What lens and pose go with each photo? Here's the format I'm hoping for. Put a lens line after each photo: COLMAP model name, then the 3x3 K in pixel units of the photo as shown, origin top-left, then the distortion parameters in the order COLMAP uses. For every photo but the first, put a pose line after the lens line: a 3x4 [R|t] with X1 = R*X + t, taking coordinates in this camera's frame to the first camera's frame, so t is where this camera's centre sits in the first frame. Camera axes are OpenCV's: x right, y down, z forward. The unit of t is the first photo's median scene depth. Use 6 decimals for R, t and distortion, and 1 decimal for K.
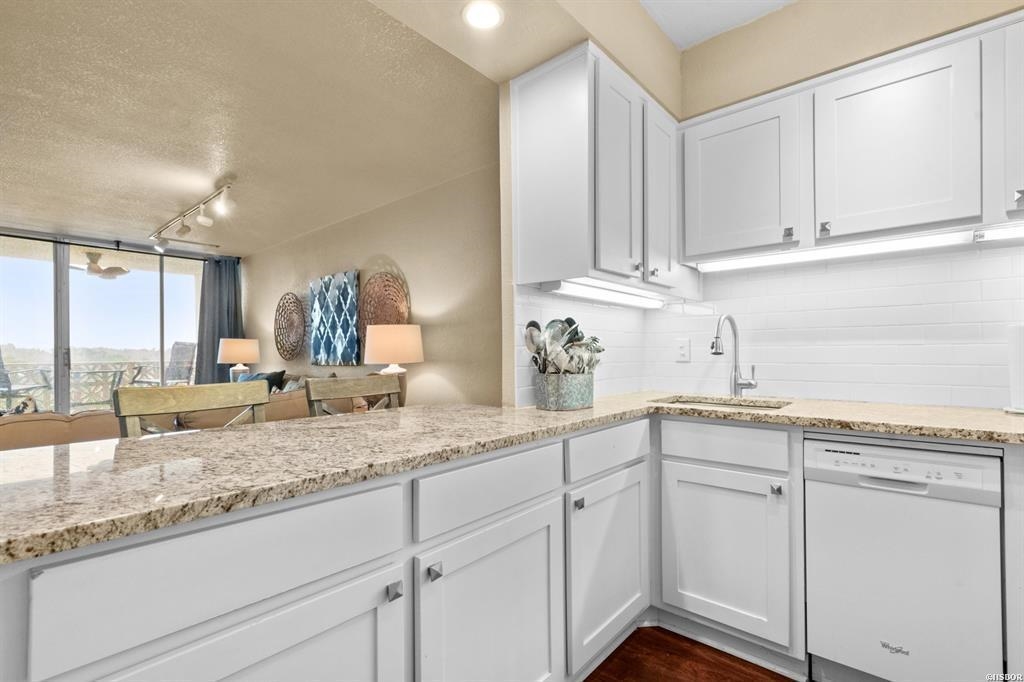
lens RADIAL K [[470.5, 0, 508.2], [0, 470.5, 350.3], [0, 0, 1]] dist [-0.001021, 0.001683]
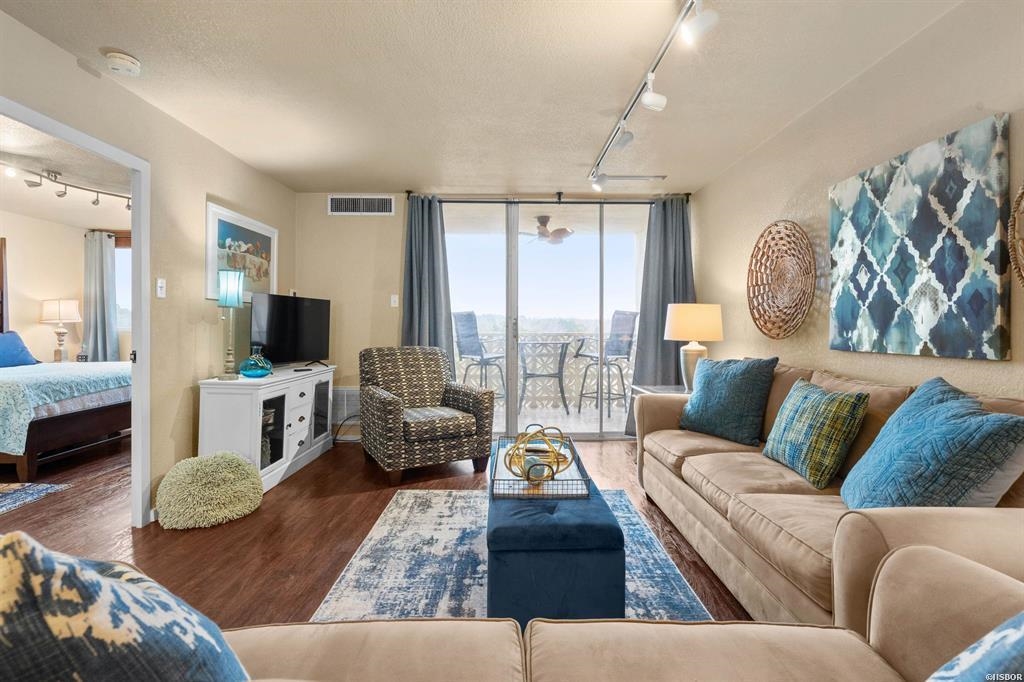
lens RADIAL K [[470.5, 0, 513.2], [0, 470.5, 329.7], [0, 0, 1]] dist [-0.001021, 0.001683]
pose [[0.670347, 0.016137, -0.741872, -0.738708], [-0.002414, 0.999806, 0.019566, -0.000585], [0.742044, -0.011325, 0.670256, 1.078022]]
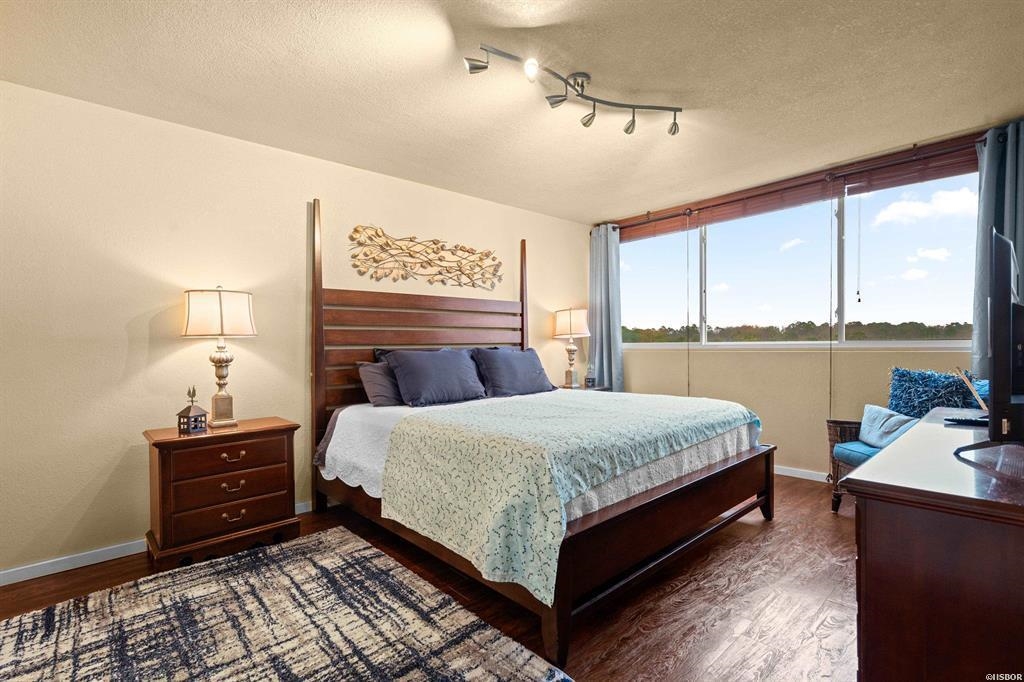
lens RADIAL K [[470.5, 0, 510.4], [0, 470.5, 348.8], [0, 0, 1]] dist [-0.001021, 0.001683]
pose [[-0.120649, 0.022199, -0.992447, -2.505783], [0.017141, 0.999647, 0.020276, 0.023258], [0.992547, -0.014565, -0.120987, 0.921924]]
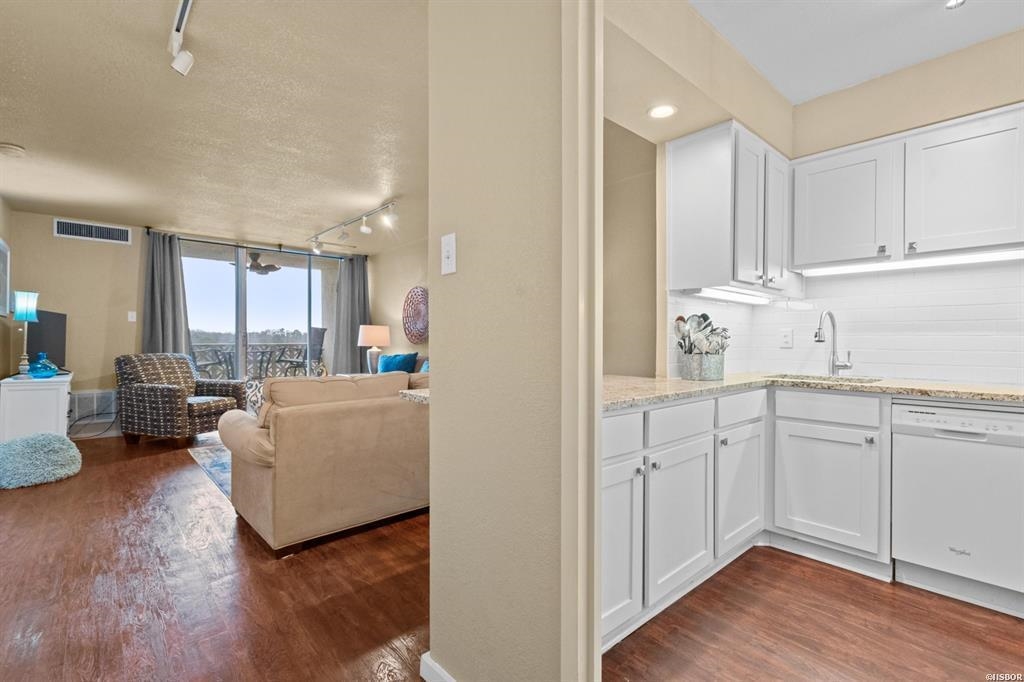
lens RADIAL K [[470.5, 0, 511.8], [0, 470.5, 342.7], [0, 0, 1]] dist [-0.001021, 0.001683]
pose [[0.993224, 0.011219, -0.115675, -0.271656], [-0.009933, 0.999882, 0.011684, 0.004912], [0.115793, -0.010456, 0.993218, -0.420799]]
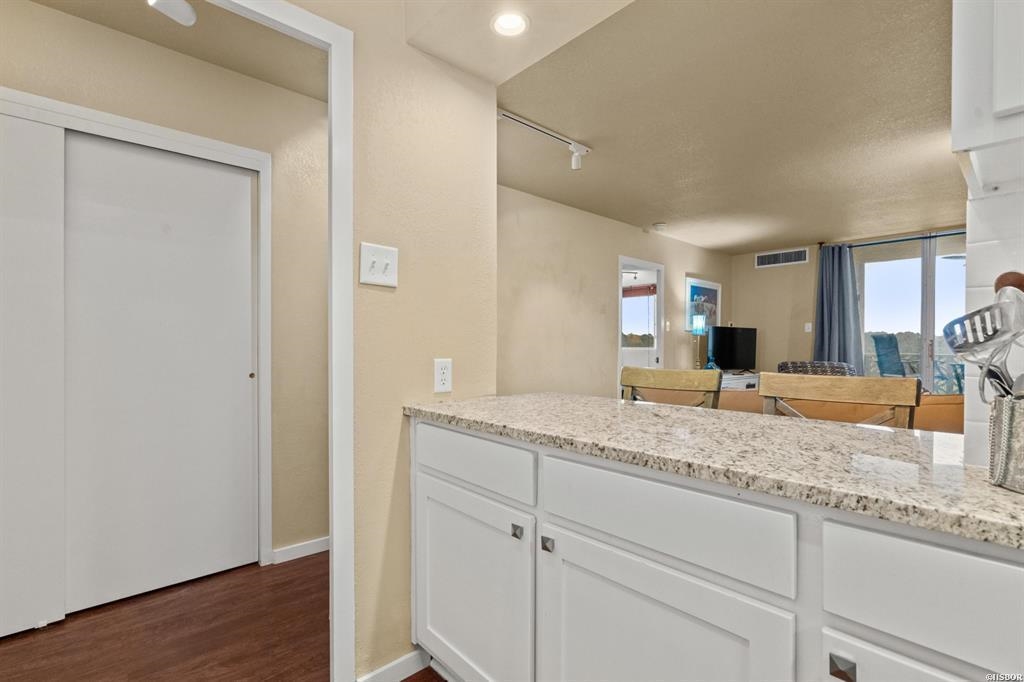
lens RADIAL K [[470.5, 0, 506.3], [0, 470.5, 344.9], [0, 0, 1]] dist [-0.001021, 0.001683]
pose [[-0.119138, 0.004792, -0.992866, 0.519500], [0.001023, 0.999988, 0.004704, 0.001929], [0.992877, -0.000455, -0.119141, 0.575433]]
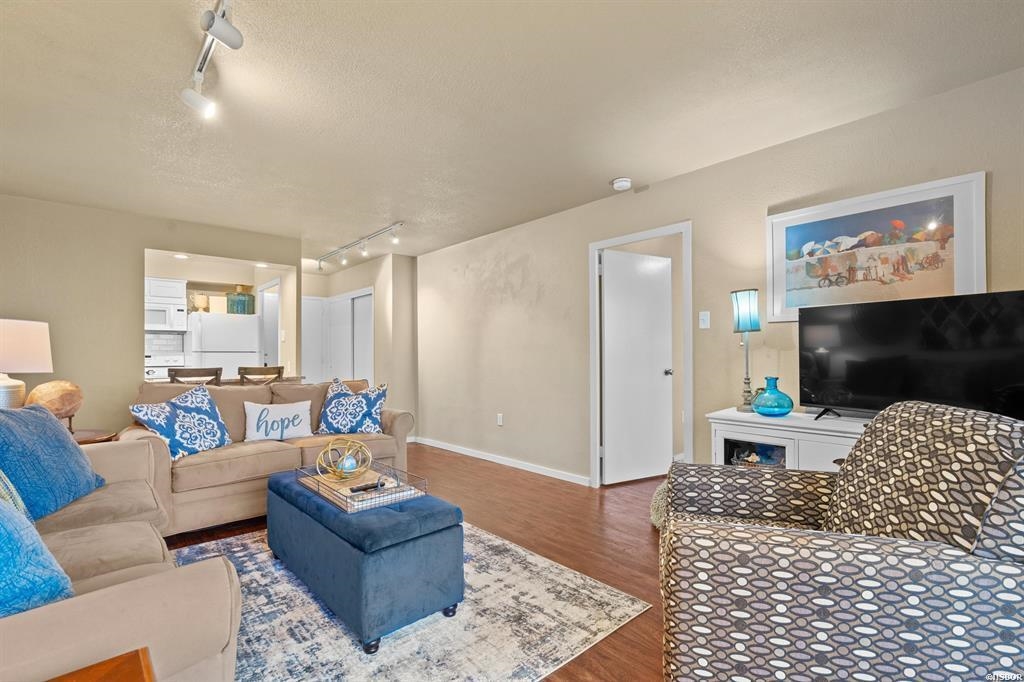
lens RADIAL K [[470.5, 0, 510.5], [0, 470.5, 350.7], [0, 0, 1]] dist [-0.001021, 0.001683]
pose [[-0.992731, 0.016714, 0.119189, -2.137769], [0.015022, 0.999773, -0.015088, 0.029022], [-0.119414, -0.013188, -0.992757, 3.131438]]
